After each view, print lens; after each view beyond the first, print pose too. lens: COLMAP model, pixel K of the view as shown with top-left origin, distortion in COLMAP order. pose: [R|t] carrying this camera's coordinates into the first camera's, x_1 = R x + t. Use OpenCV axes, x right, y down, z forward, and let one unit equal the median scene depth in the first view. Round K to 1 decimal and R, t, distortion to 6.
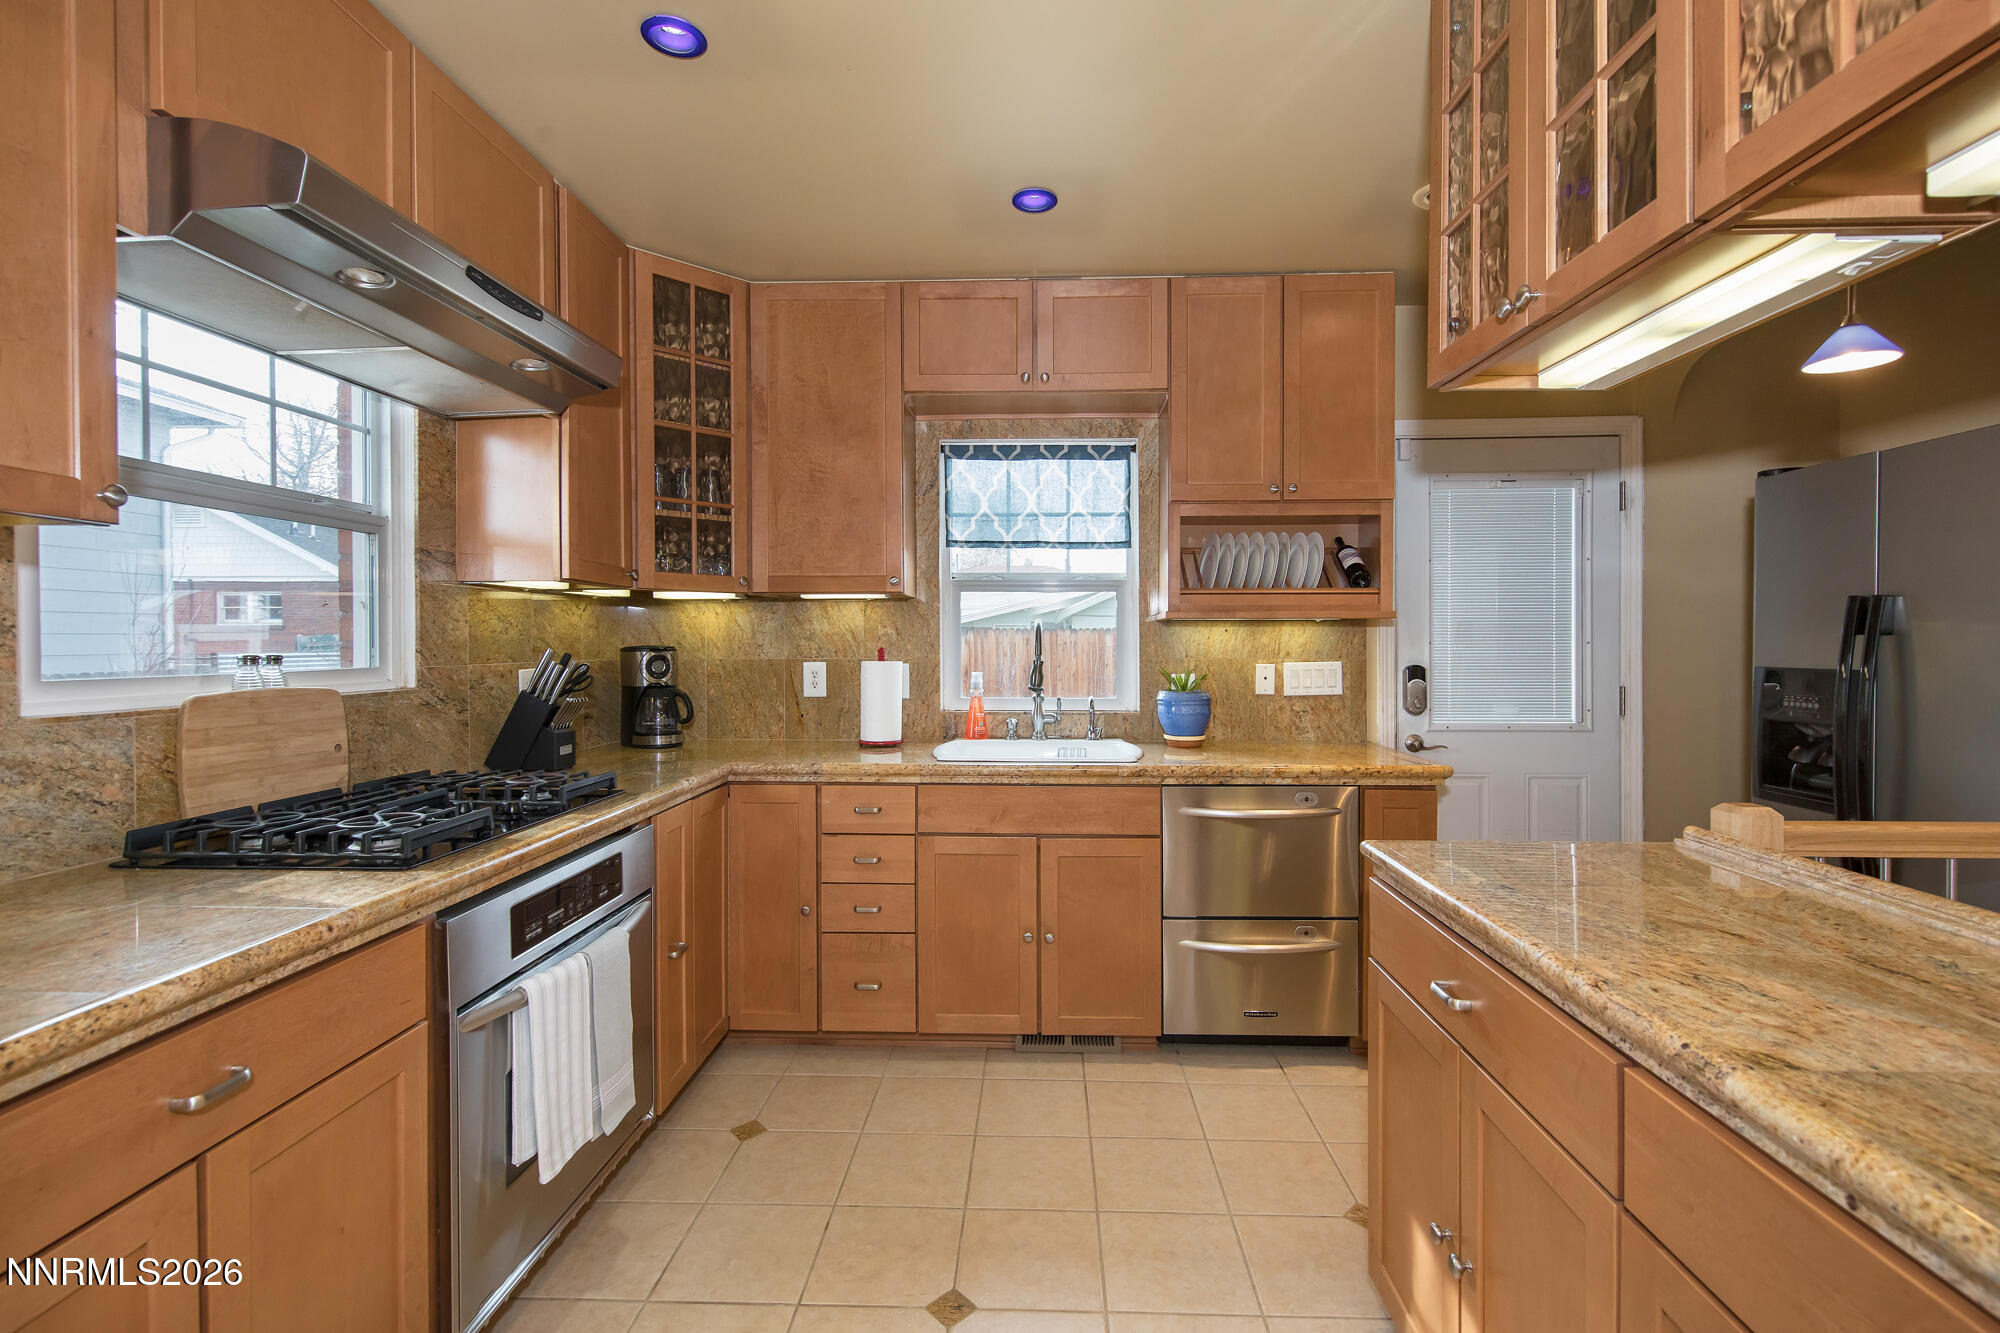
lens RADIAL K [[866.3, 0, 993.6], [0, 866.3, 639.7], [0, 0, 1]] dist [0.003517, -0.000027]
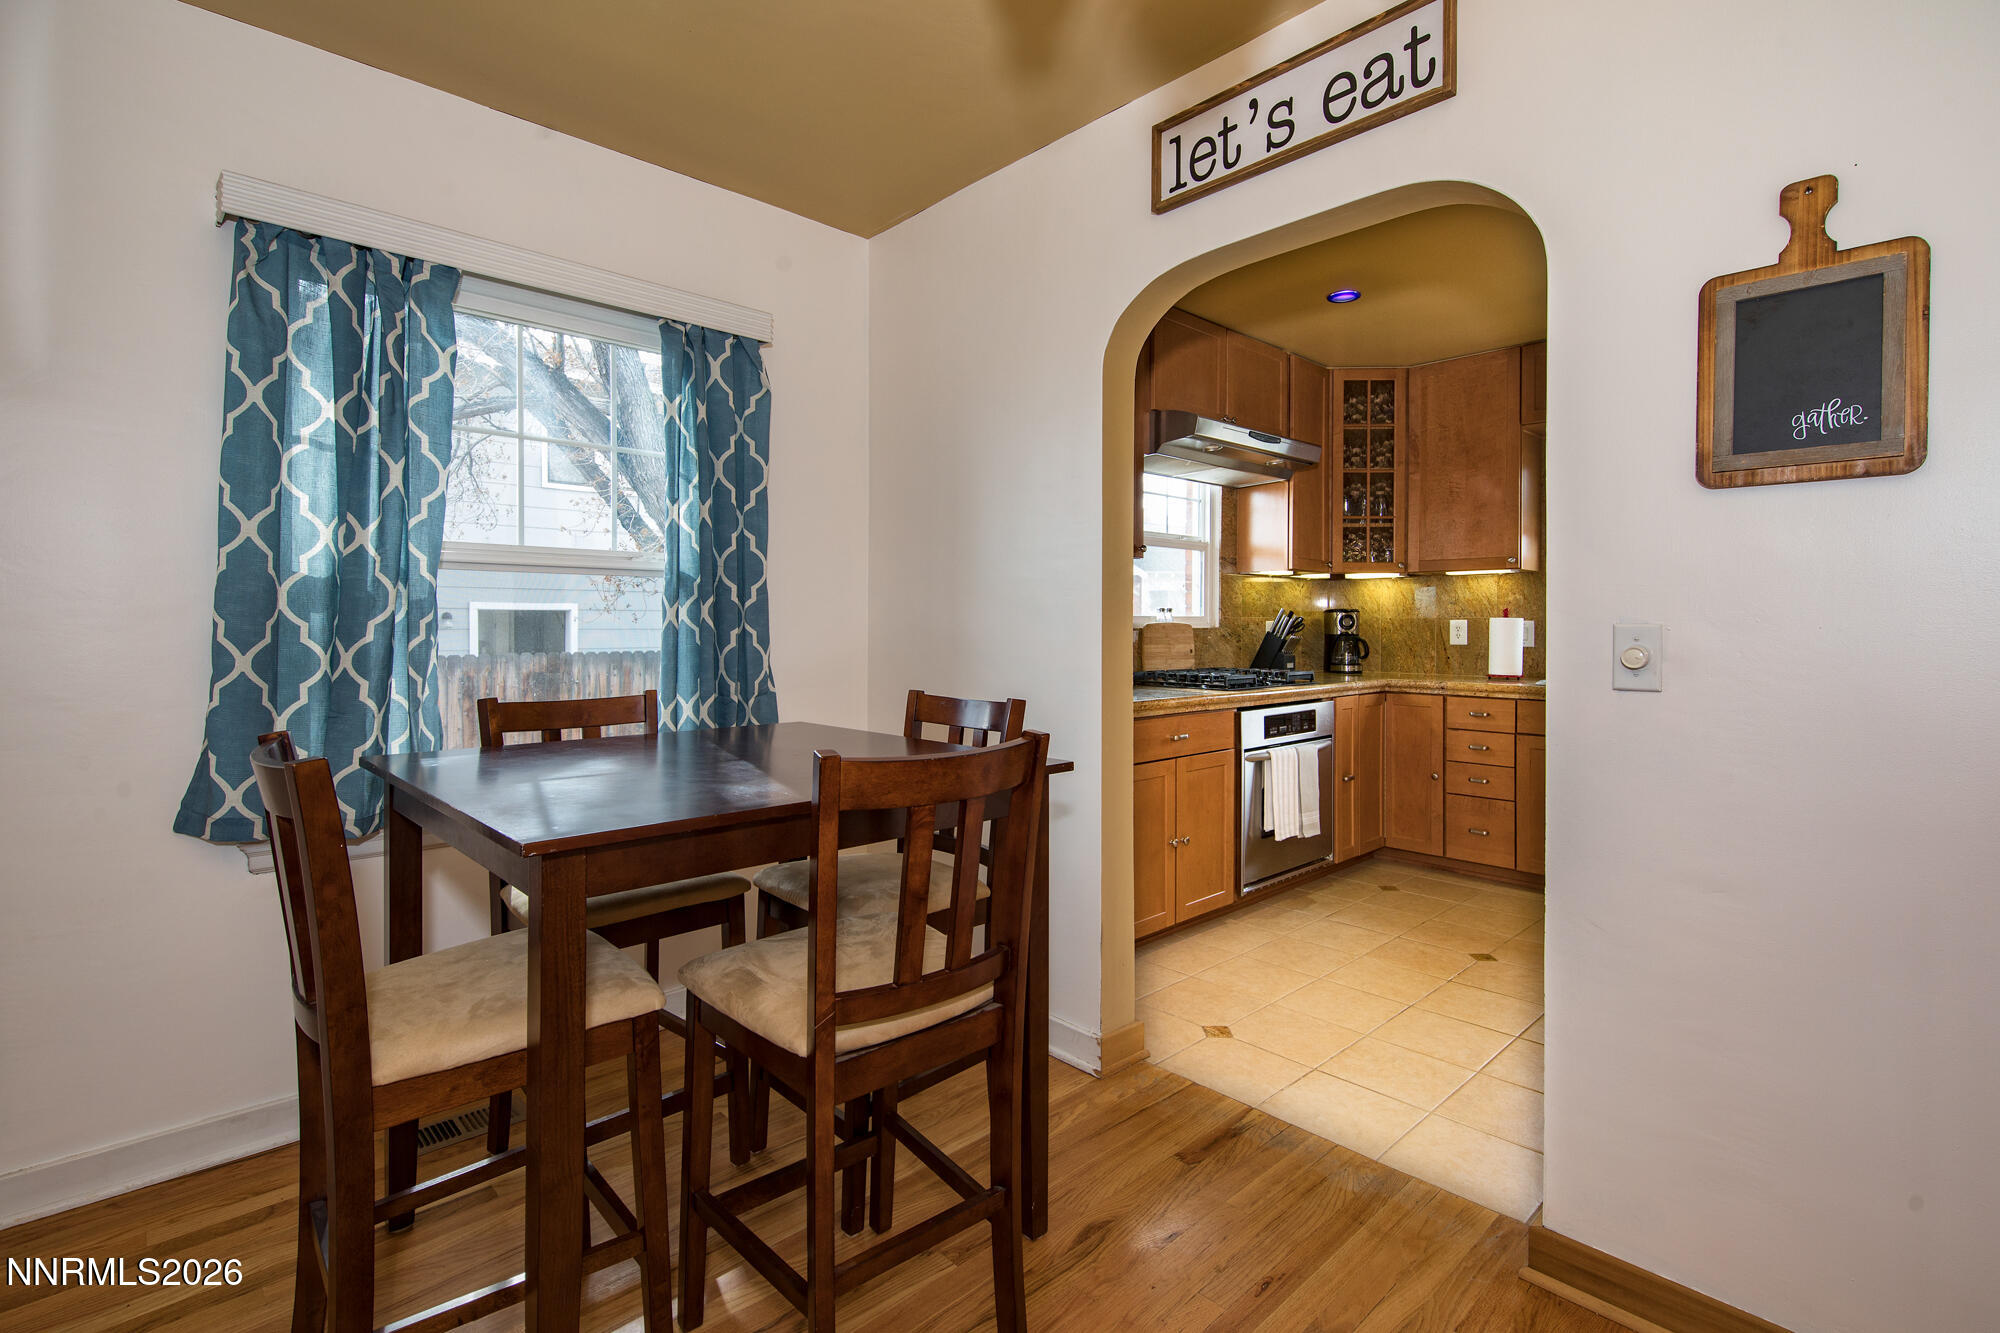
lens RADIAL K [[866.3, 0, 993.6], [0, 866.3, 639.7], [0, 0, 1]] dist [0.003517, -0.000027]
pose [[0.698921, 0.015954, -0.715020, 0.333542], [-0.003164, 0.999810, 0.019216, 0.040518], [0.715191, -0.011168, 0.698839, -0.641623]]
